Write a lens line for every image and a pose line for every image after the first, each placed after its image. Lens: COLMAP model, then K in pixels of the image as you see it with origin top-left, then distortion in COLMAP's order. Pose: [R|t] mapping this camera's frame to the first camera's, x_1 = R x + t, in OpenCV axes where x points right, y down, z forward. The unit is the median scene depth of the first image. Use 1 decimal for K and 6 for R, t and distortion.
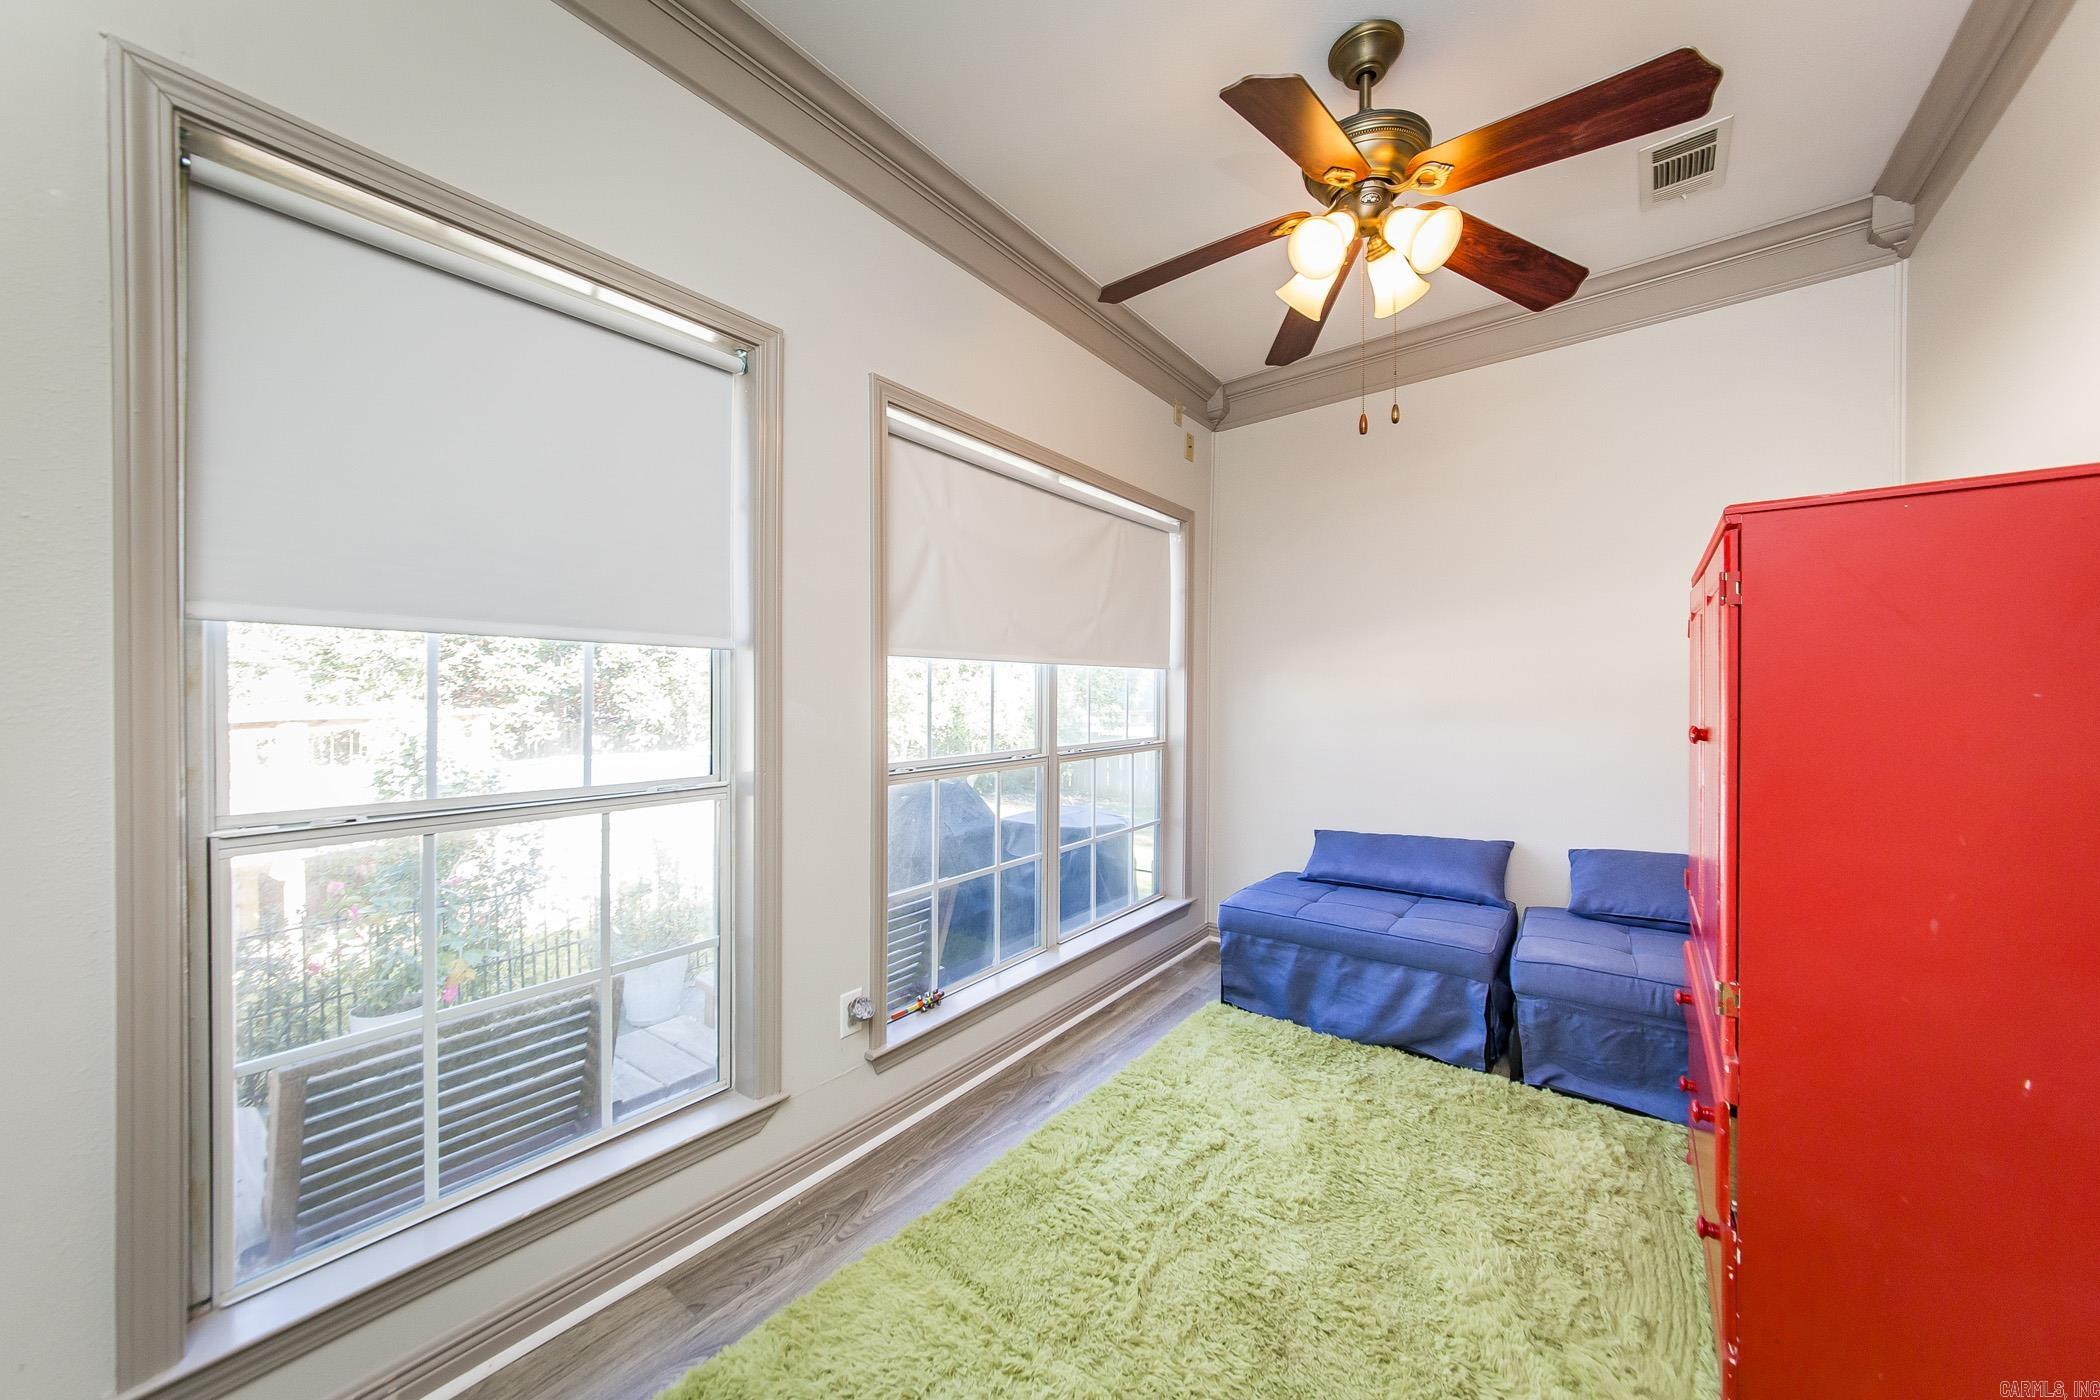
lens RADIAL K [[758.6, 0, 1050.0], [0, 758.6, 700.0], [0, 0, 1]] dist [-0.002016, -0.000319]
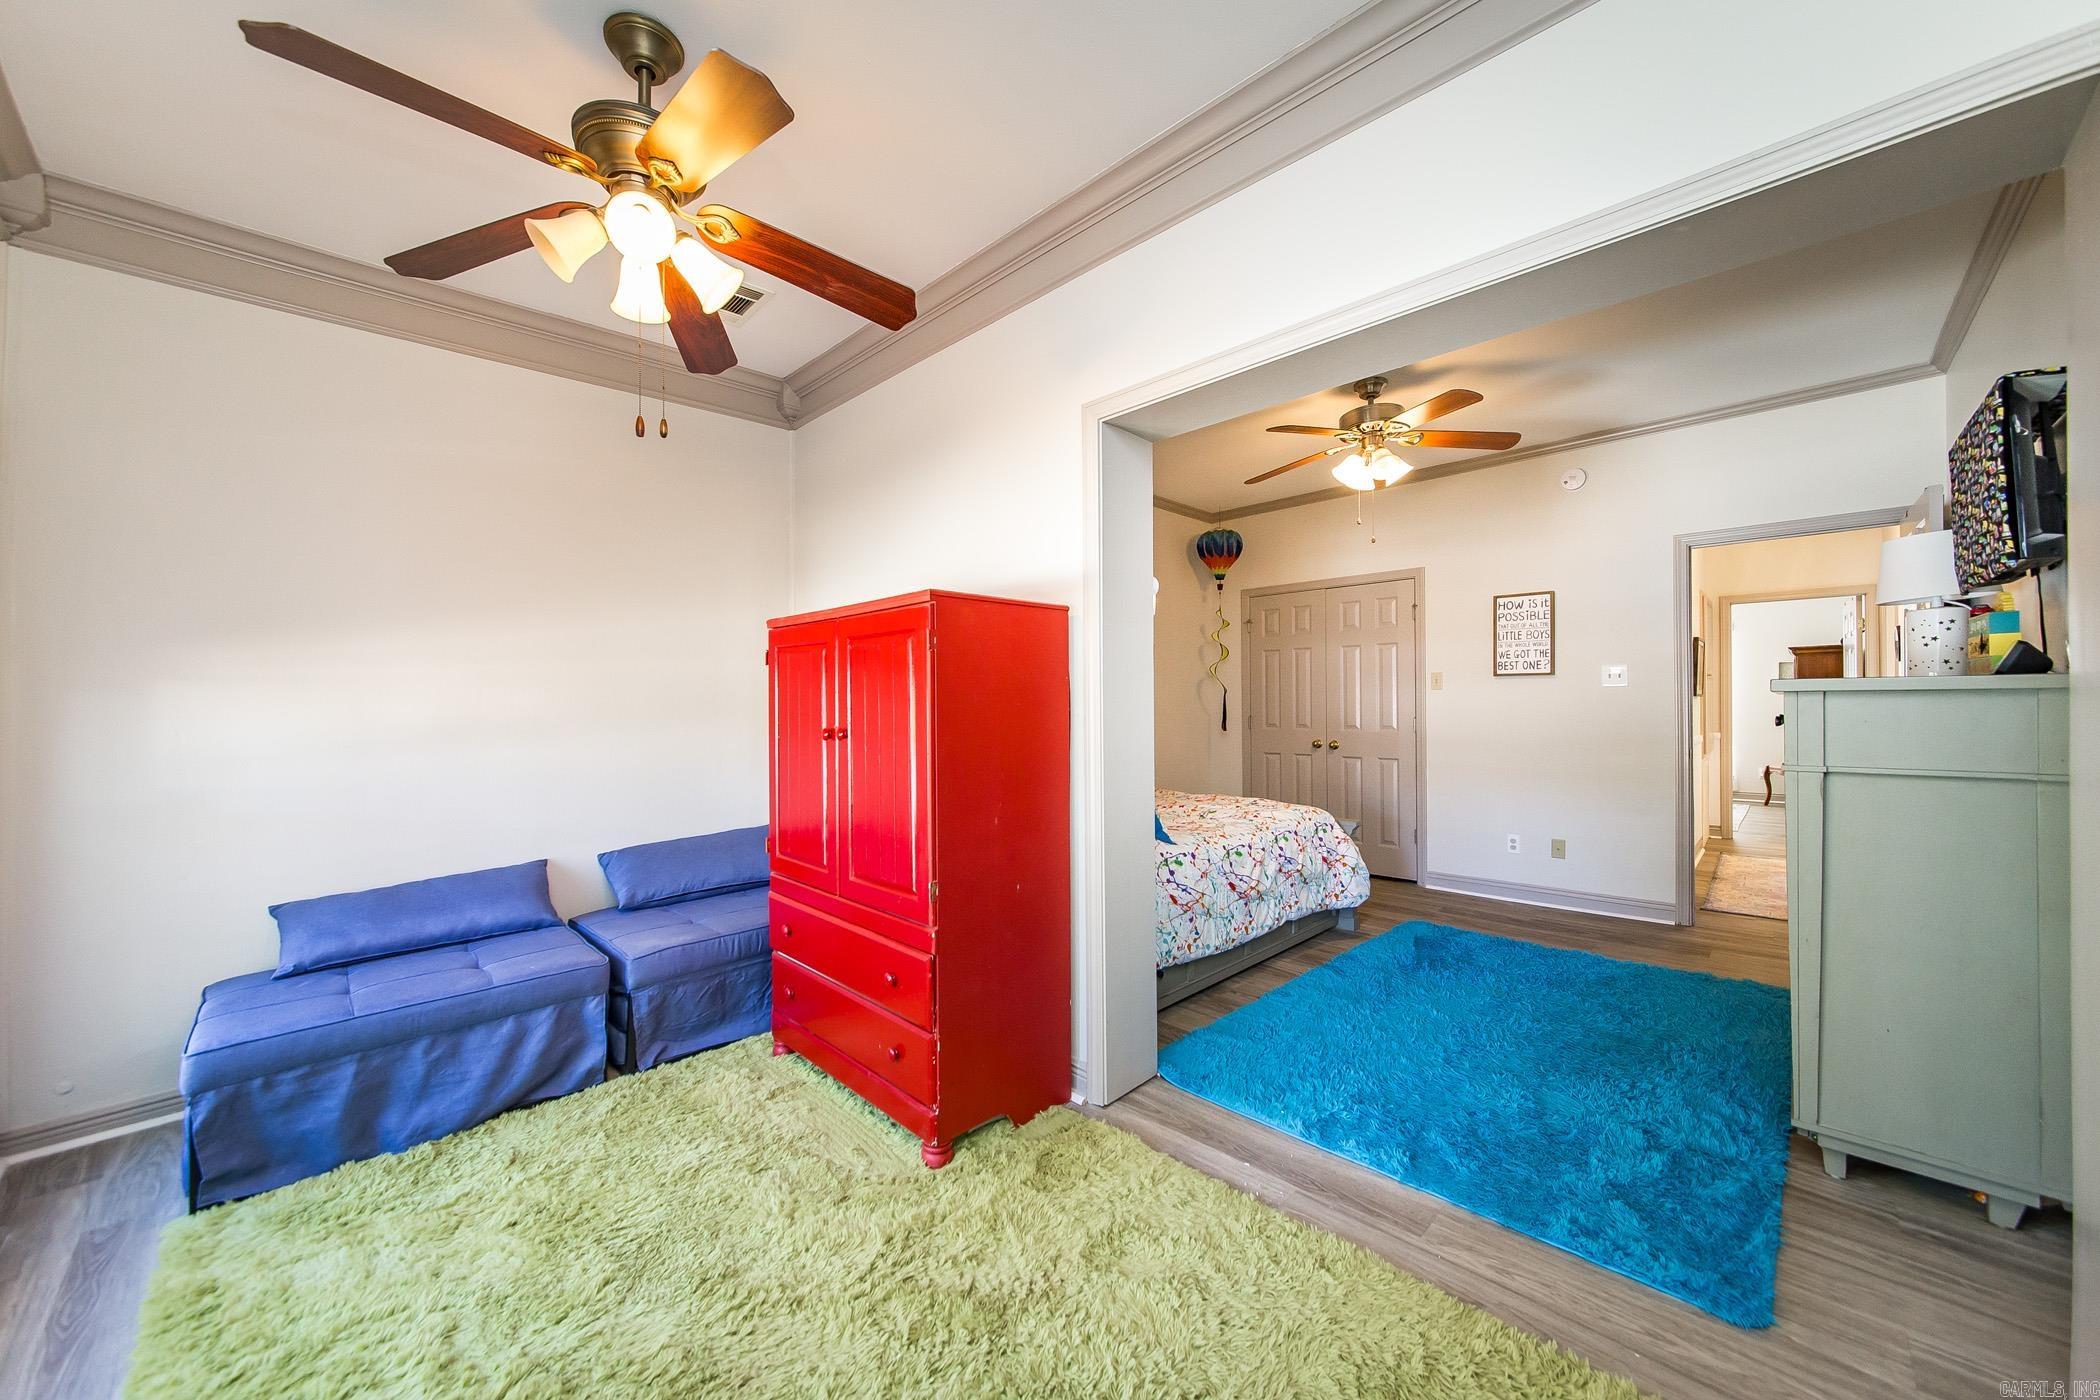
lens RADIAL K [[754.8, 0, 1041.3], [0, 754.8, 715.9], [0, 0, 1]] dist [0.000377, 0.000160]
pose [[0.145278, -0.012683, 0.989310, -0.322335], [0.018548, 0.999777, 0.010093, 0.001381], [-0.989217, 0.016883, 0.145481, 0.254712]]
